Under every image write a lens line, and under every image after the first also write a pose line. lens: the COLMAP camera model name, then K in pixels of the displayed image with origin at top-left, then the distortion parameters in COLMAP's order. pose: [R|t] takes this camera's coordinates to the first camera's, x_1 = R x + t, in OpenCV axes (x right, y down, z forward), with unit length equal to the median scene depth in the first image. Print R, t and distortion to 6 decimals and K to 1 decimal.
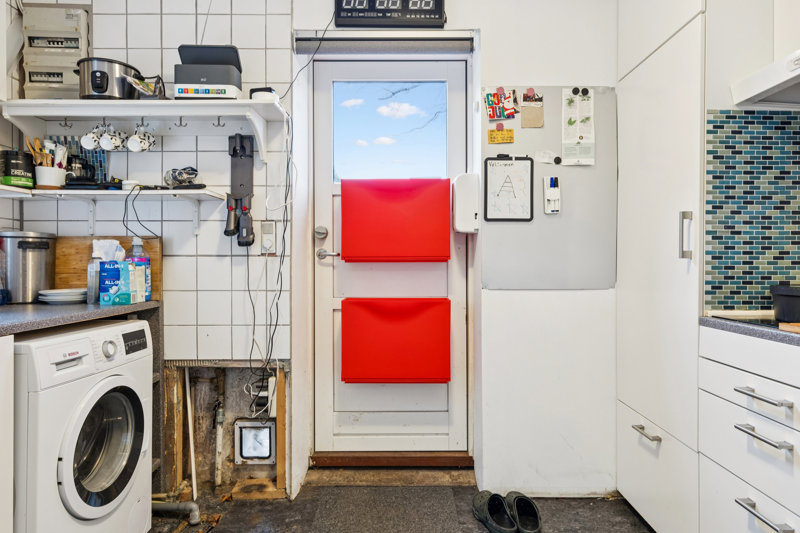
lens RADIAL K [[484.3, 0, 400.0], [0, 484.3, 266.5], [0, 0, 1]] dist [-0.001739, 0.000351]
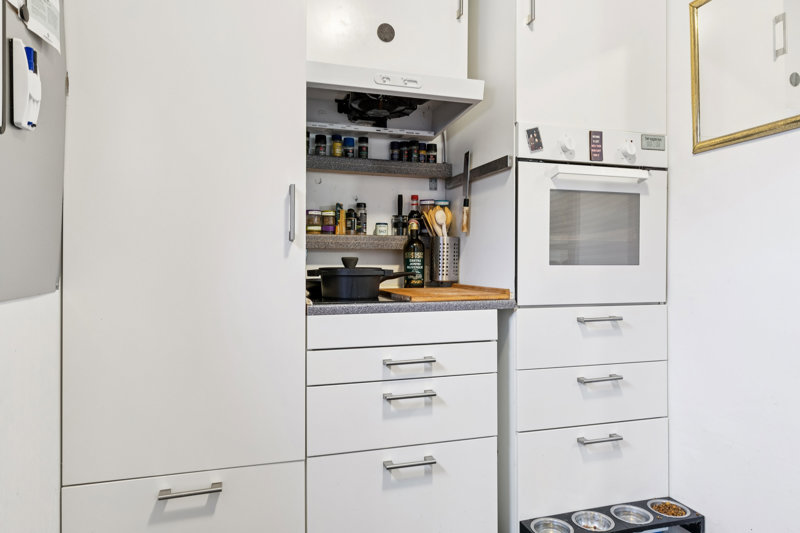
lens RADIAL K [[527.7, 0, 401.5], [0, 527.7, 256.8], [0, 0, 1]] dist [0.005091, 0.002382]
pose [[-0.311172, 0.005158, 0.950339, -0.276808], [0.007189, 0.999969, -0.003074, 0.012425], [-0.950326, 0.005875, -0.311200, 0.859589]]
